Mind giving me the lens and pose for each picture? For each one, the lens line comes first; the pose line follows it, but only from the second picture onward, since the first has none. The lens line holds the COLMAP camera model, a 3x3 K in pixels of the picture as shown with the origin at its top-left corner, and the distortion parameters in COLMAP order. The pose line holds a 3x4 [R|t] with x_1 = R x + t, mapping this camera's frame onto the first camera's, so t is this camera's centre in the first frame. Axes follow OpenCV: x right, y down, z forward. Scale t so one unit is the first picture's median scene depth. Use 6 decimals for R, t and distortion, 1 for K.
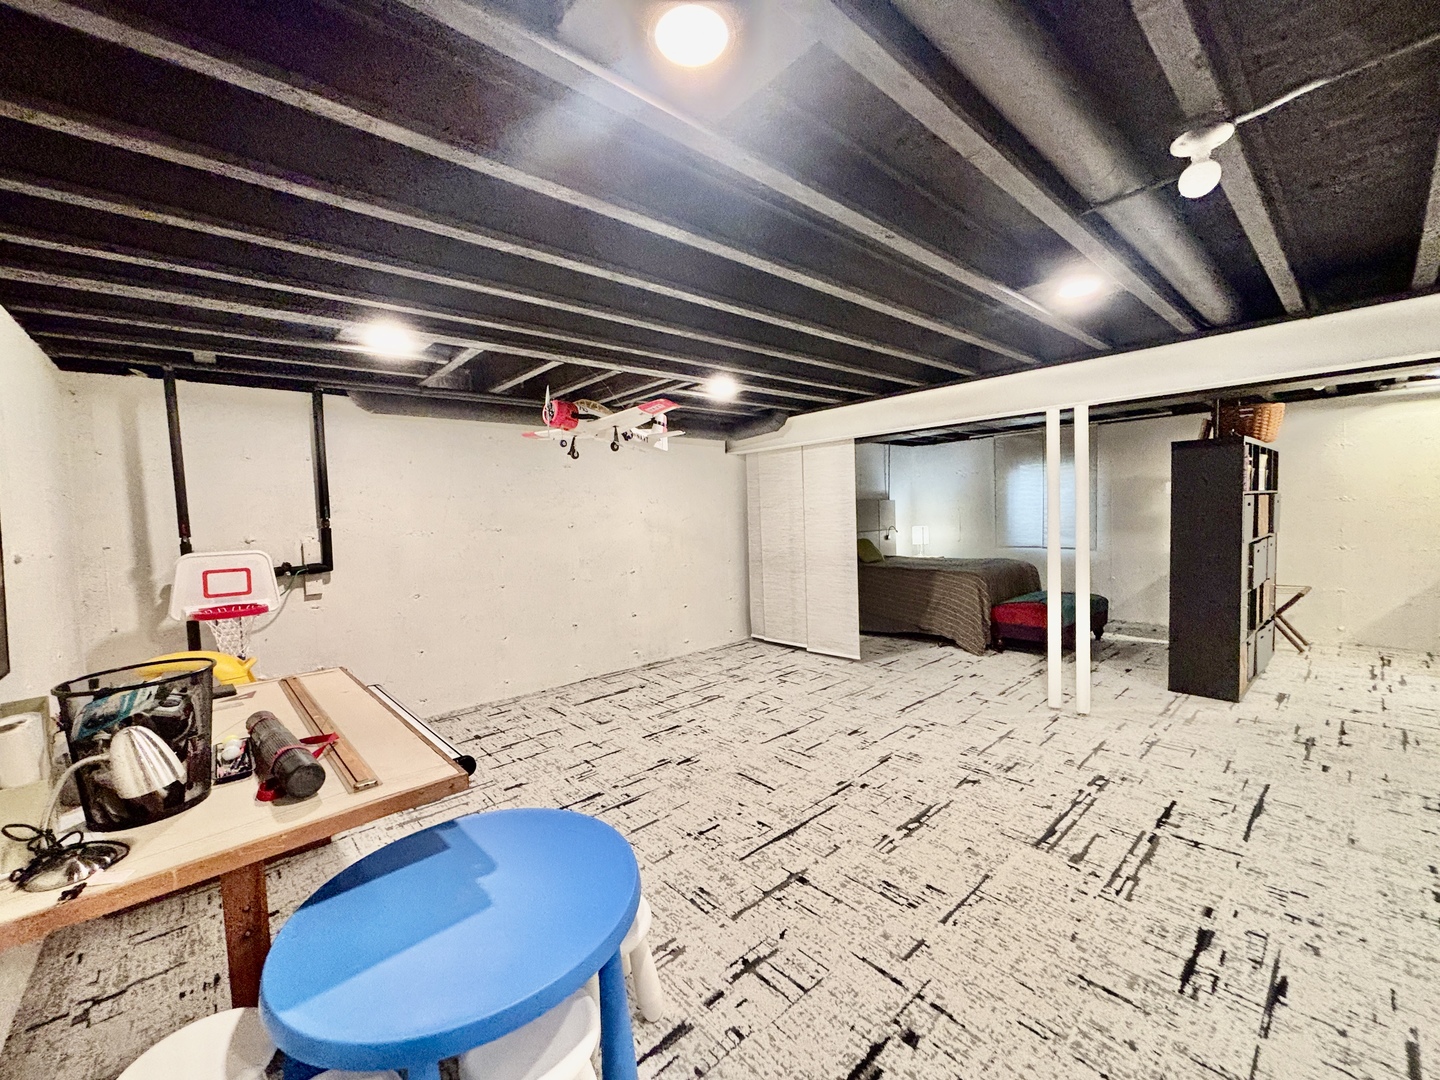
lens RADIAL K [[578.8, 0, 723.3], [0, 578.8, 538.2], [0, 0, 1]] dist [-0.000633, 0.002116]
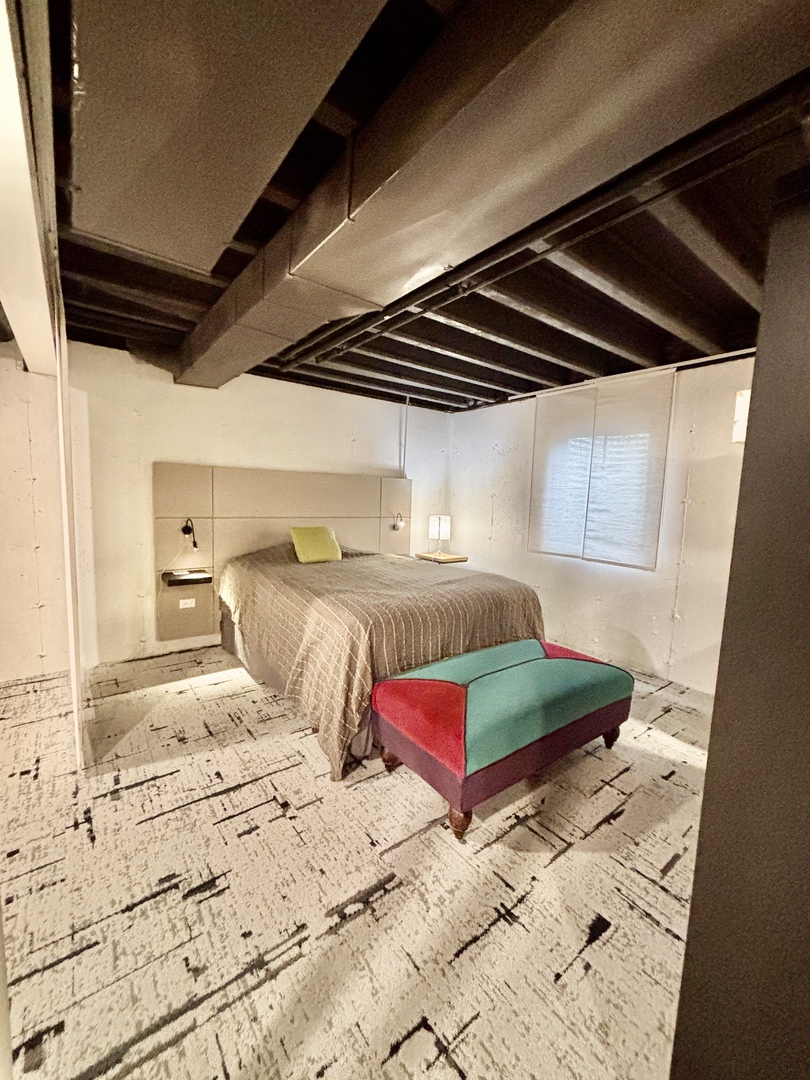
lens RADIAL K [[434.1, 0, 401.7], [0, 434.1, 541.3], [0, 0, 1]] dist [-0.000633, 0.002116]
pose [[0.992875, 0.102803, -0.060249, 0.478043], [-0.097839, 0.991961, 0.080251, -0.043913], [0.068015, -0.073784, 0.994952, 0.600584]]
